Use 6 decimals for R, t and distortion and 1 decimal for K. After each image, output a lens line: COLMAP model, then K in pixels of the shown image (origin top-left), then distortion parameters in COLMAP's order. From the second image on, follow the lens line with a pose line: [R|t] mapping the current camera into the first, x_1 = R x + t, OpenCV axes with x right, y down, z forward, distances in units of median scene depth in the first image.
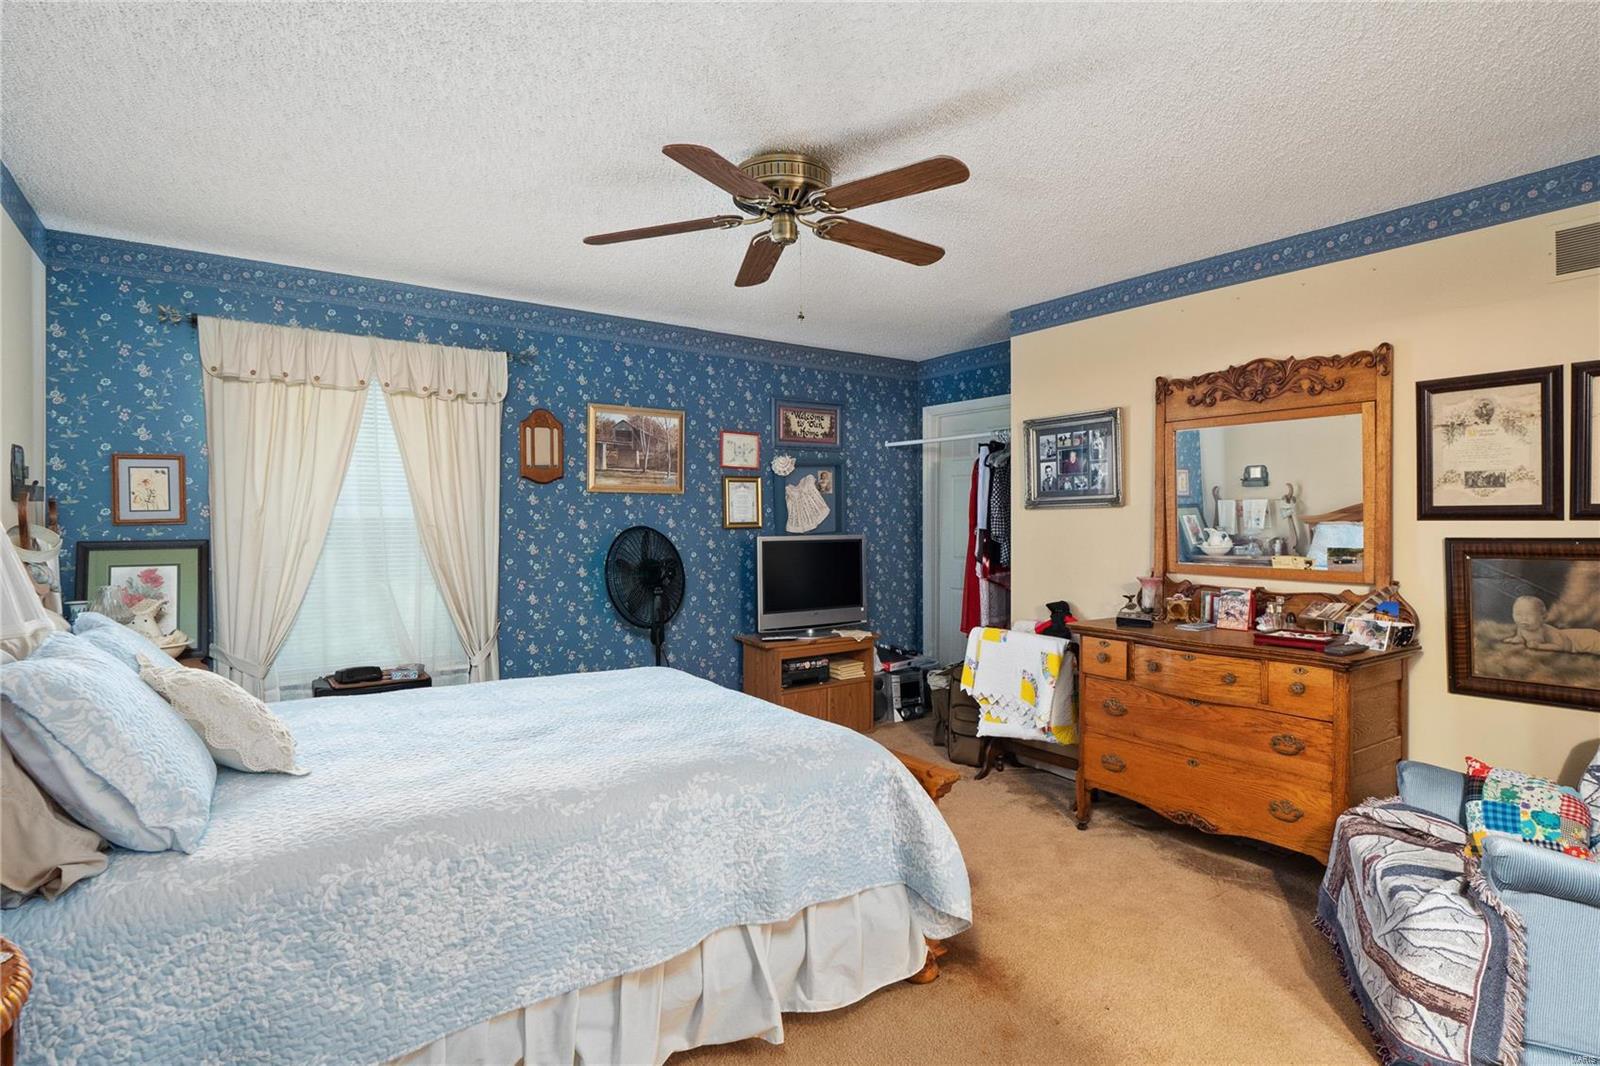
lens RADIAL K [[806.5, 0, 801.2], [0, 806.5, 525.6], [0, 0, 1]] dist [-0.003969, -0.002553]
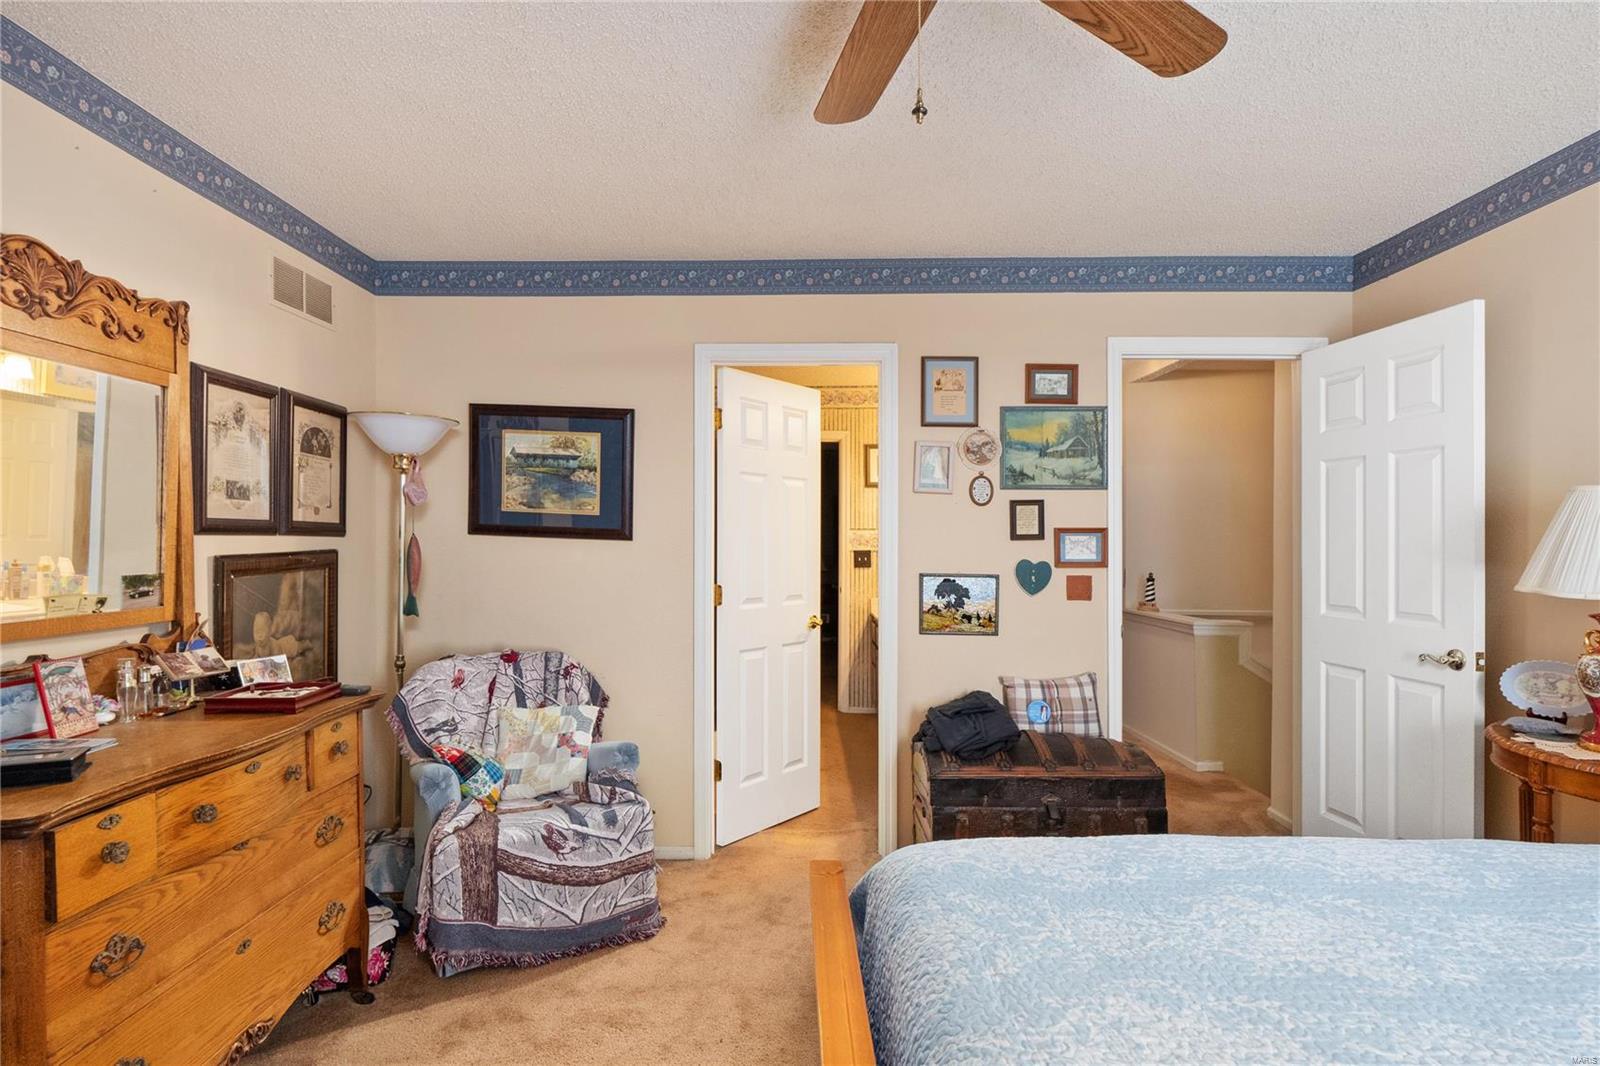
lens RADIAL K [[806.5, 0, 802.4], [0, 806.5, 533.5], [0, 0, 1]] dist [-0.003969, -0.002553]
pose [[-0.799640, 0.005570, 0.600454, -0.203252], [0.005224, 0.999984, -0.002318, -0.003109], [-0.600457, 0.001283, -0.799656, 1.303478]]
